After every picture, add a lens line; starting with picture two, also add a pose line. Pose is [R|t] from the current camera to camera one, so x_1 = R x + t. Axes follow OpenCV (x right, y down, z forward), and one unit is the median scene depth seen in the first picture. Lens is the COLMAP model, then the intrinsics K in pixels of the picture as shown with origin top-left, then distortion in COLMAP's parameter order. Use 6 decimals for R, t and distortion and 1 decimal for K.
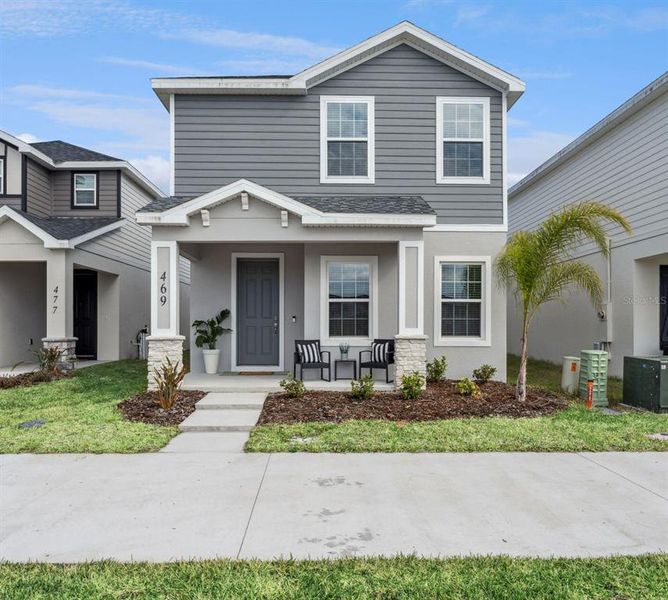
lens RADIAL K [[558.2, 0, 335.8], [0, 558.2, 324.3], [0, 0, 1]] dist [-0.011198, -0.005280]
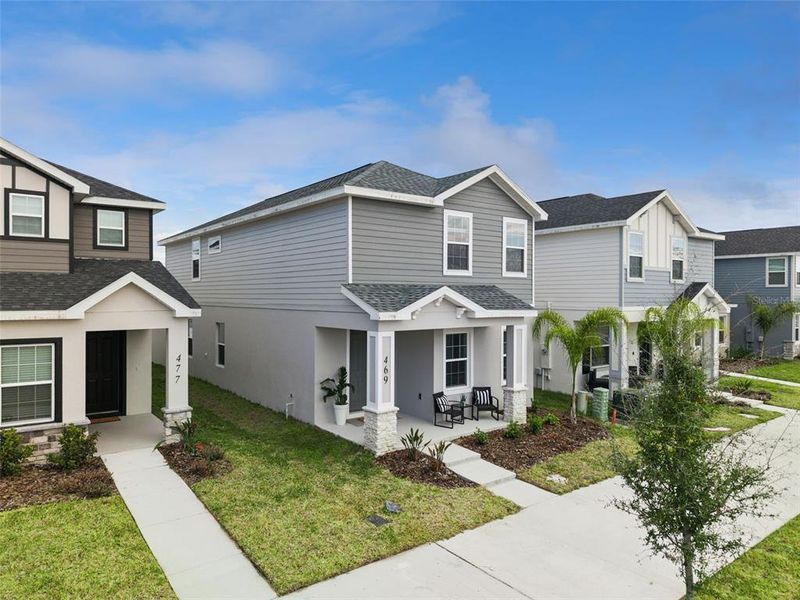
lens RADIAL K [[537.7, 0, 400.0], [0, 537.7, 300.0], [0, 0, 1]] dist [0.024427, -0.000877]
pose [[0.813737, 0.000223, 0.581233, -0.859691], [-0.007779, 0.999915, 0.010508, -0.204173], [-0.581181, -0.013072, 0.813669, 0.006830]]
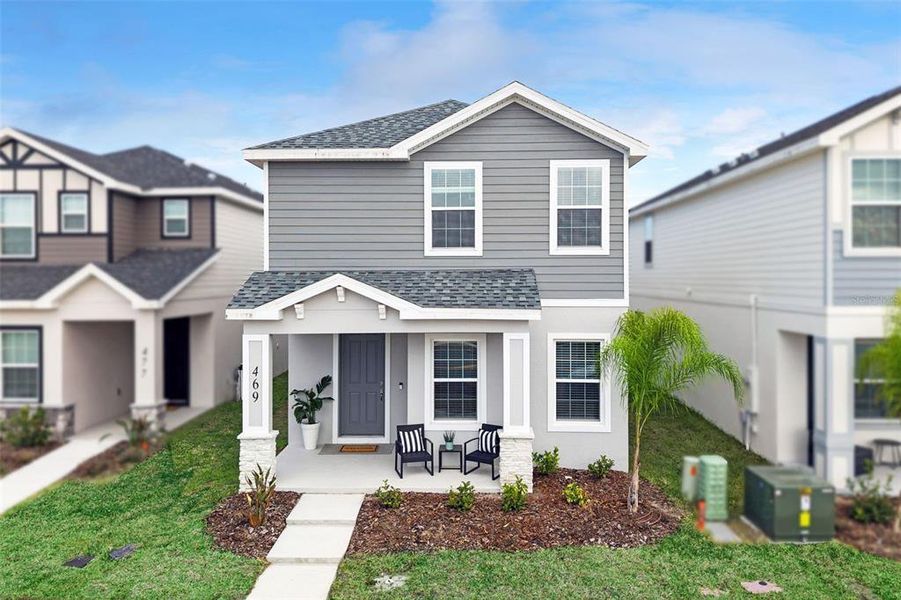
lens RADIAL K [[684.6, 0, 451.1], [0, 684.6, 278.4], [0, 0, 1]] dist [0.094748, -0.244335]
pose [[0.998824, -0.000562, -0.048484, 0.072142], [0.000740, 0.999993, 0.003653, -0.218225], [0.048481, -0.003684, 0.998817, -0.143100]]
